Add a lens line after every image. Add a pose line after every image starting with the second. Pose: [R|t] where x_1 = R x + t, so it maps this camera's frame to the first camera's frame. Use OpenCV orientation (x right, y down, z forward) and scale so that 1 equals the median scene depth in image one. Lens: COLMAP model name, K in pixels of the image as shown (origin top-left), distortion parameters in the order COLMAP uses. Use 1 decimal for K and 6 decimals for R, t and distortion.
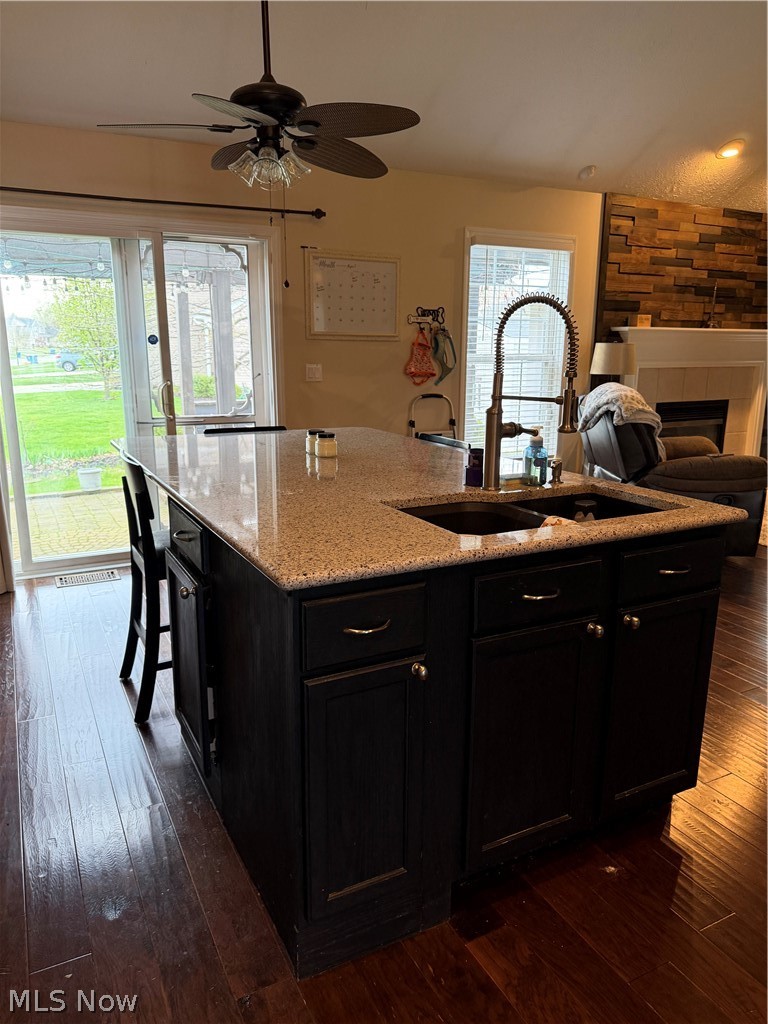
lens RADIAL K [[723.9, 0, 382.5], [0, 723.9, 516.0], [0, 0, 1]] dist [0.059204, -0.065657]
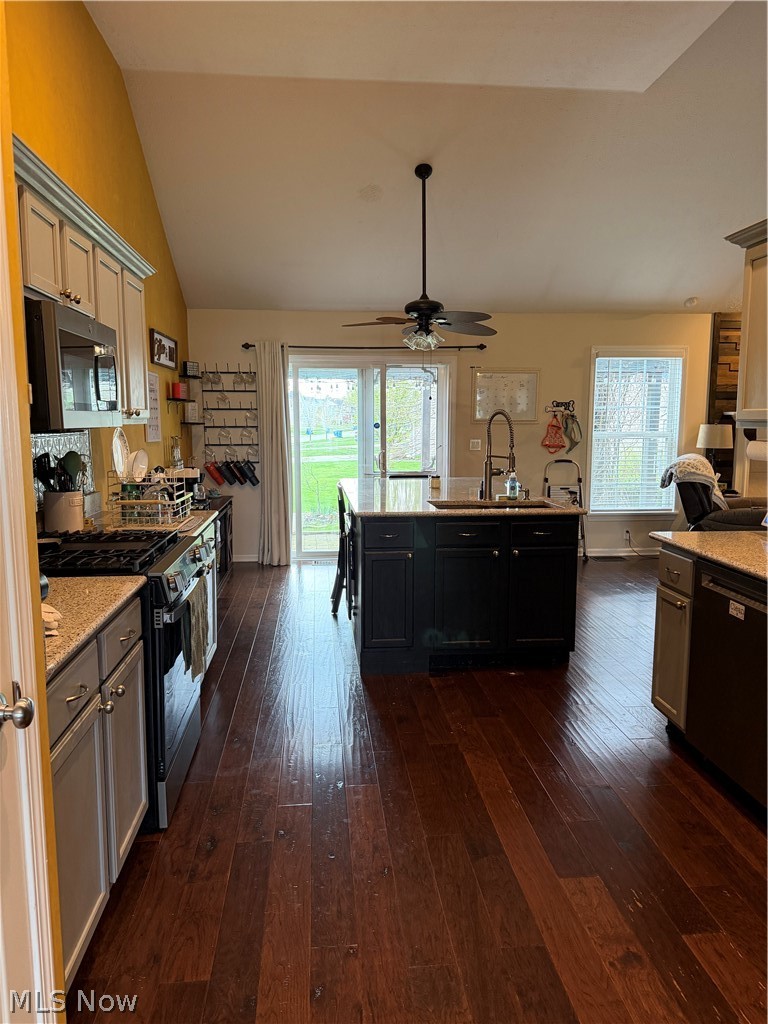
lens RADIAL K [[723.9, 0, 379.8], [0, 723.9, 507.1], [0, 0, 1]] dist [0.059204, -0.065657]
pose [[0.926936, 0.039005, -0.373186, 0.285255], [-0.079771, 0.992331, -0.094423, 0.091077], [0.366641, 0.117293, 0.922939, -0.458240]]
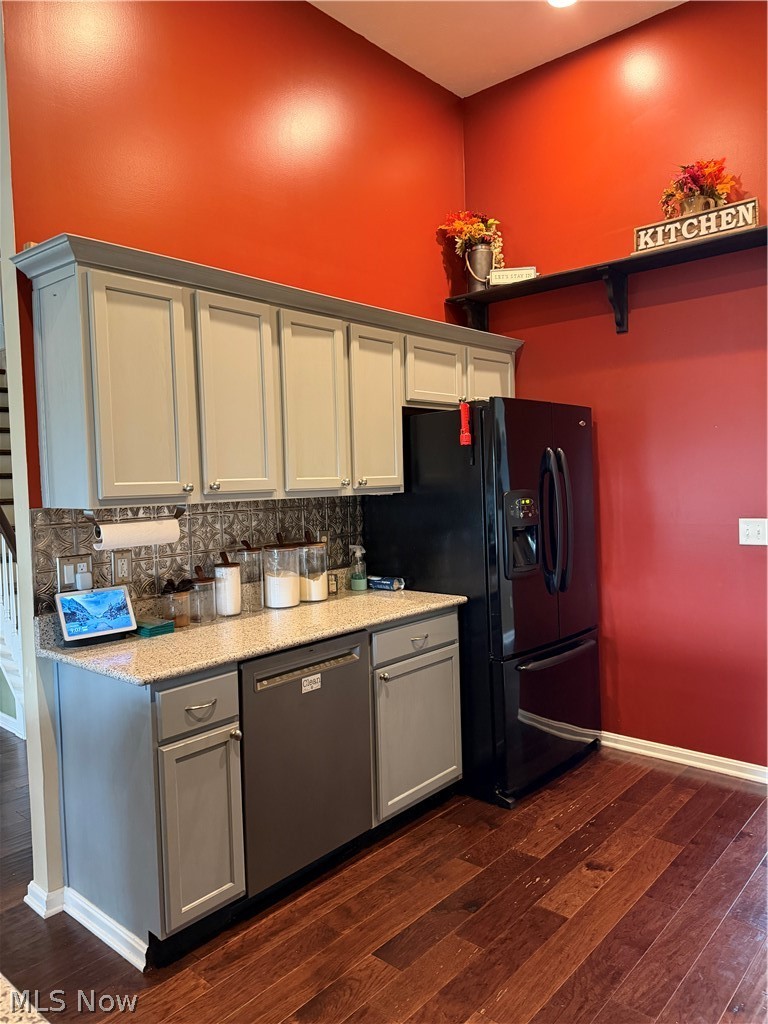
lens RADIAL K [[723.9, 0, 384.6], [0, 723.9, 512.2], [0, 0, 1]] dist [0.059204, -0.065657]
pose [[-0.373809, -0.035950, 0.926809, -0.724044], [0.236320, 0.962578, 0.132652, -0.291313], [-0.896894, 0.268610, -0.351325, 1.113901]]
